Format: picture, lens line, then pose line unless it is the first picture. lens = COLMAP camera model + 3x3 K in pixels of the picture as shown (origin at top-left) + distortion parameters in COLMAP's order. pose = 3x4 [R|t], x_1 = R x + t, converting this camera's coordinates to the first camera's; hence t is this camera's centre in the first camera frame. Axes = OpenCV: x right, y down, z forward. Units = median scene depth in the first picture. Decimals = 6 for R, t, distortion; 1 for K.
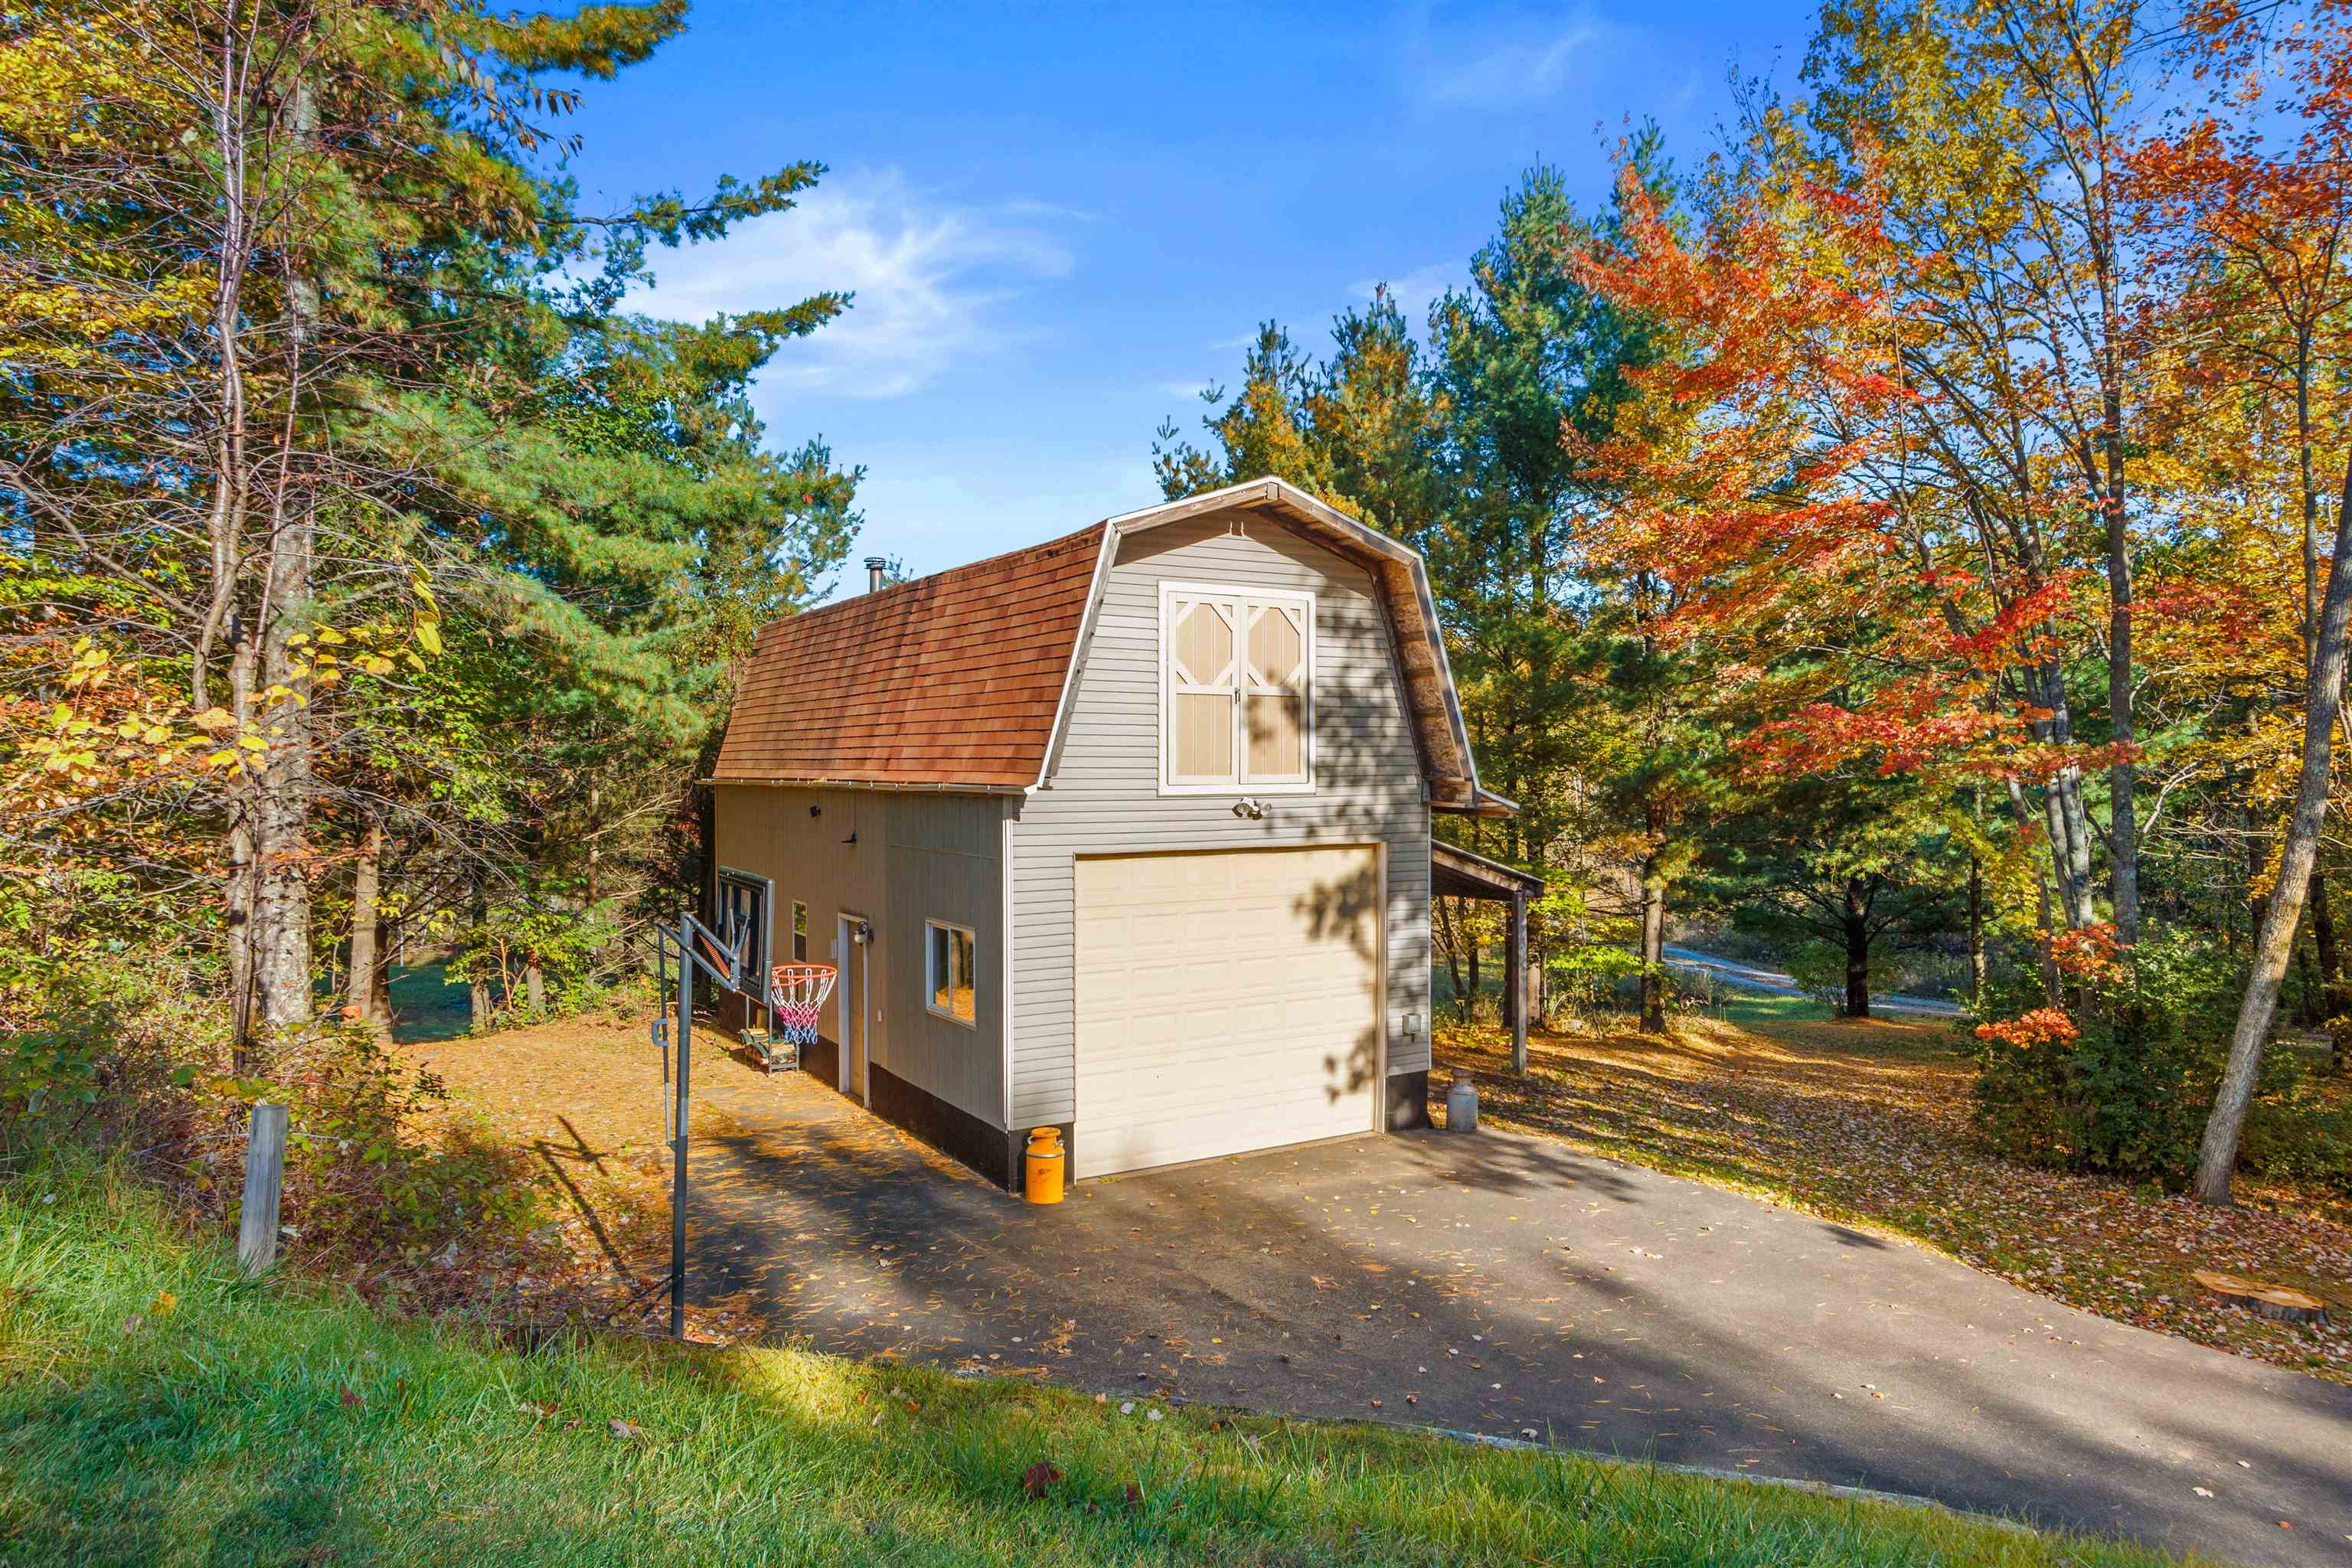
lens RADIAL K [[1511.1, 0, 1174.9], [0, 1511.1, 785.0], [0, 0, 1]] dist [-0.008987, -0.000772]
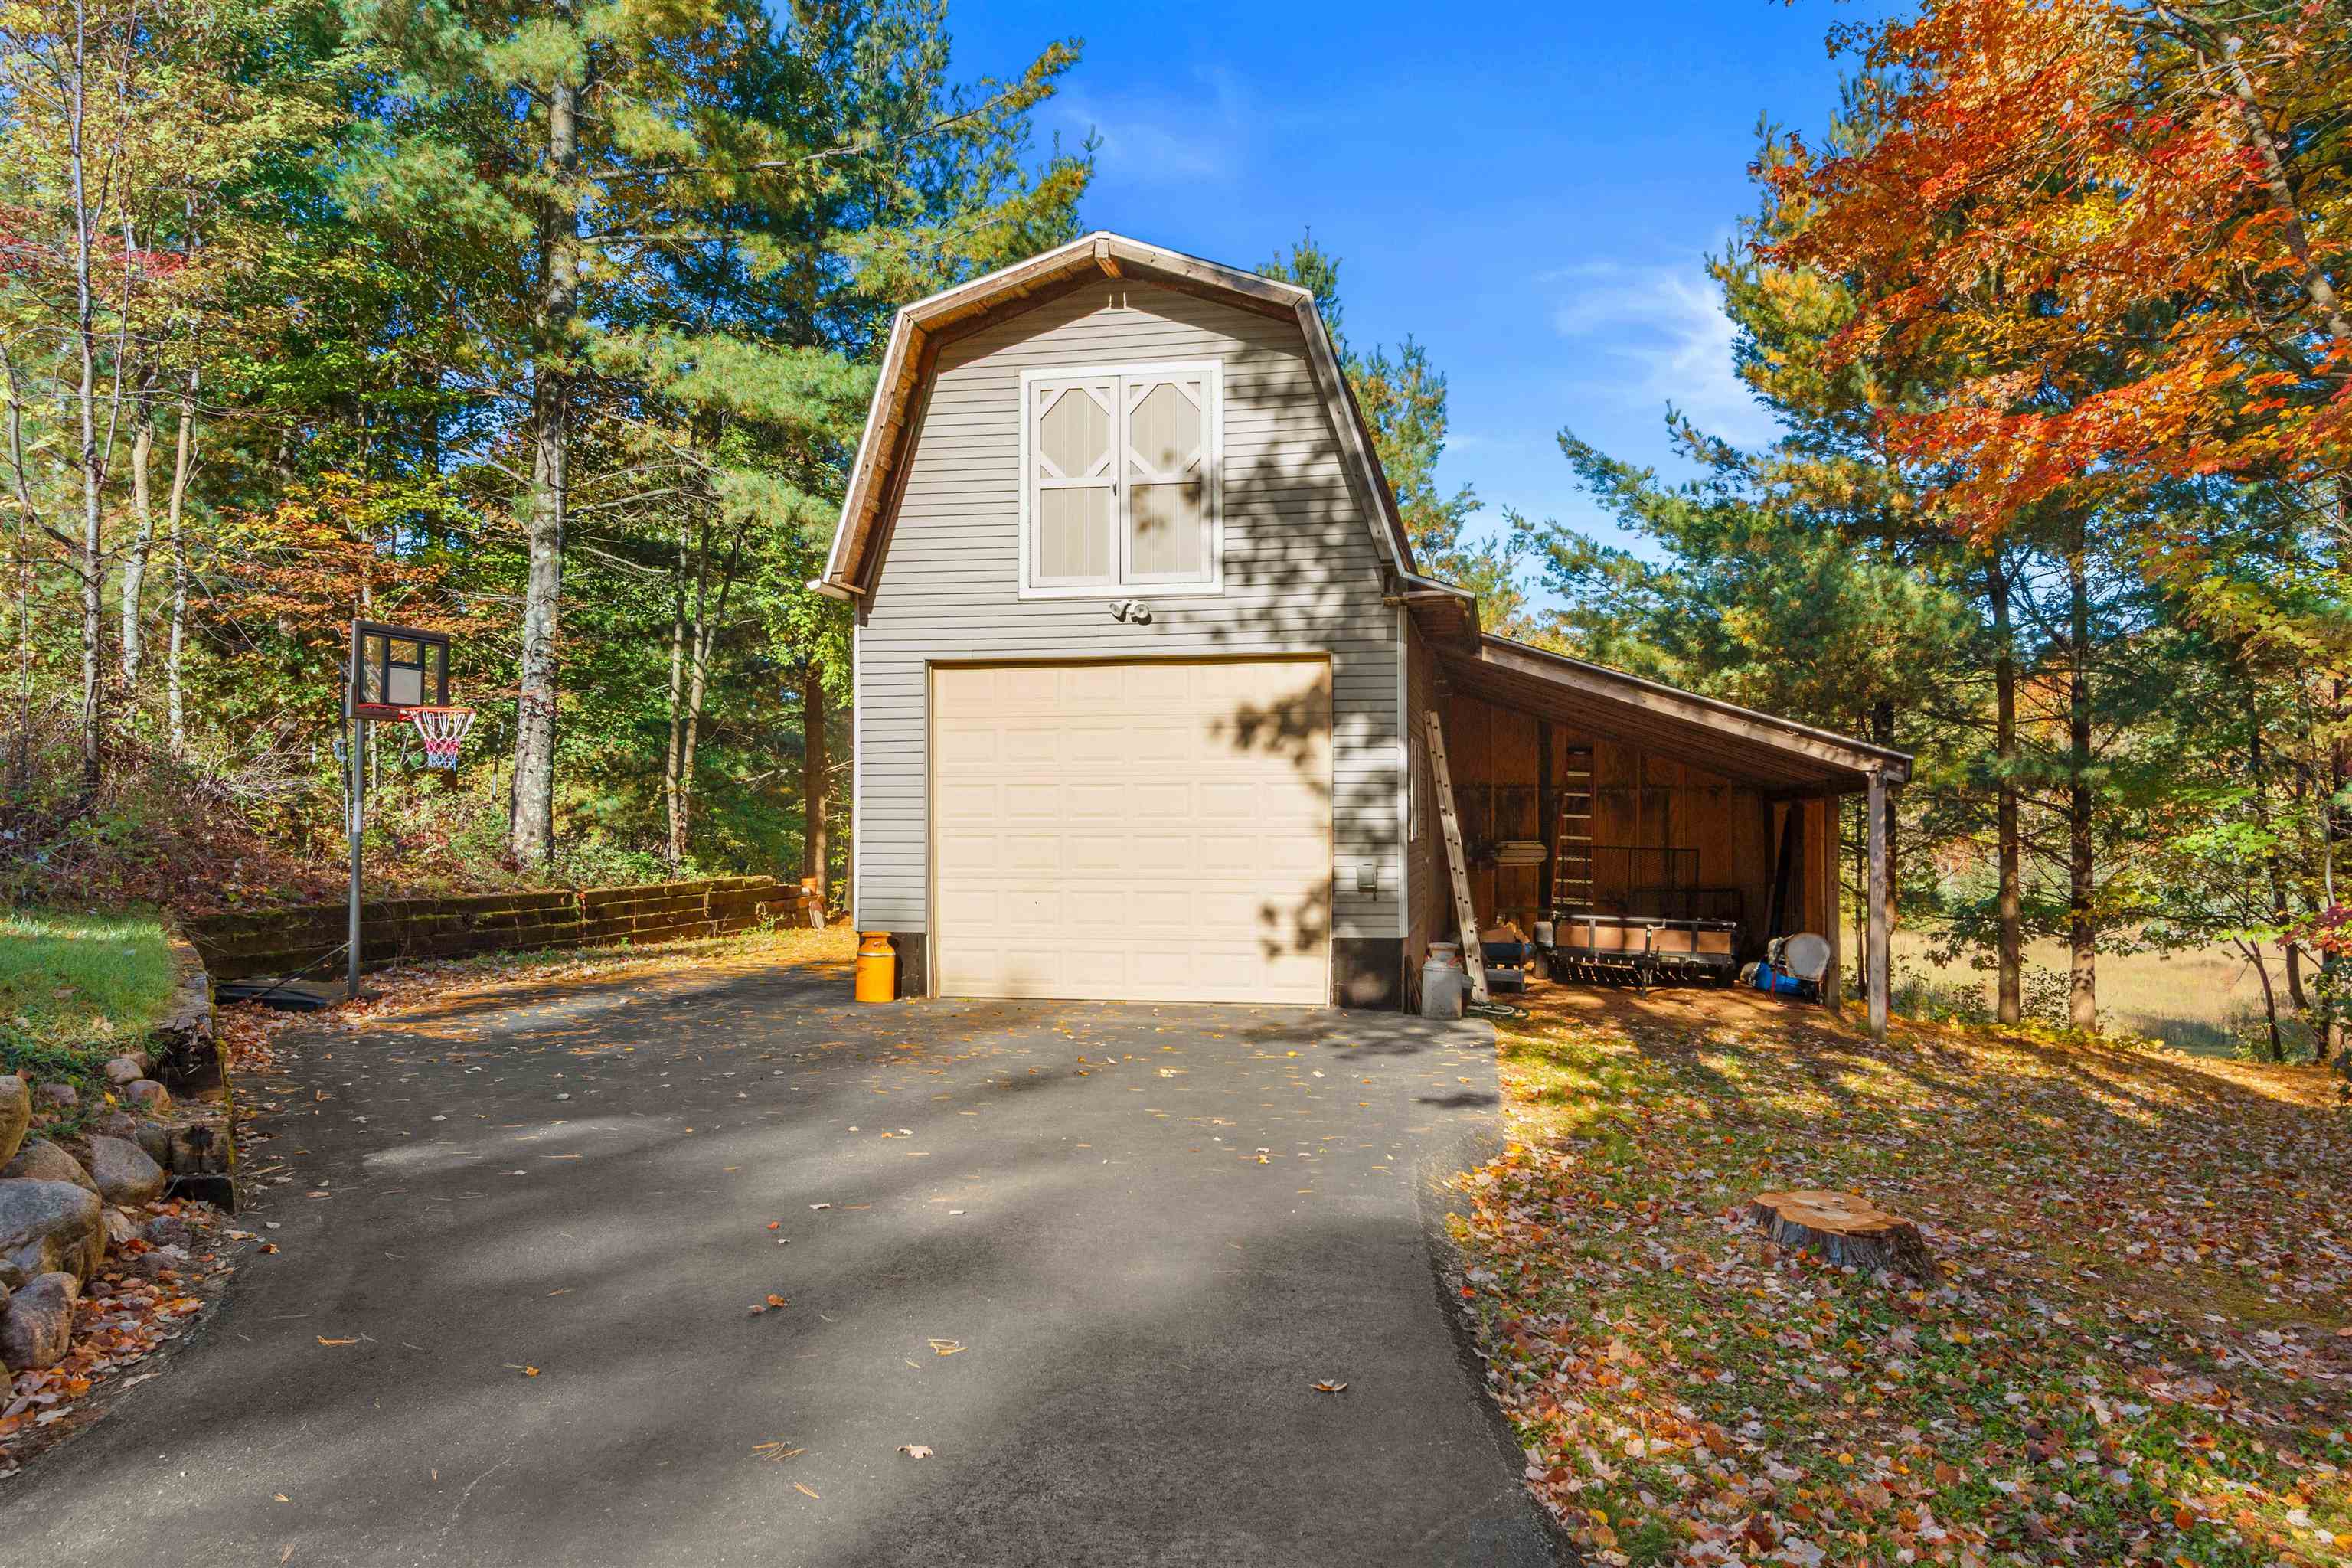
lens RADIAL K [[1646.9, 0, 1176.4], [0, 1646.9, 779.5], [0, 0, 1]] dist [-0.000739, -0.000144]
pose [[0.753399, -0.006764, -0.657528, 0.680052], [0.001202, 0.999960, -0.008910, 0.118649], [0.657562, 0.005923, 0.753377, 0.274957]]
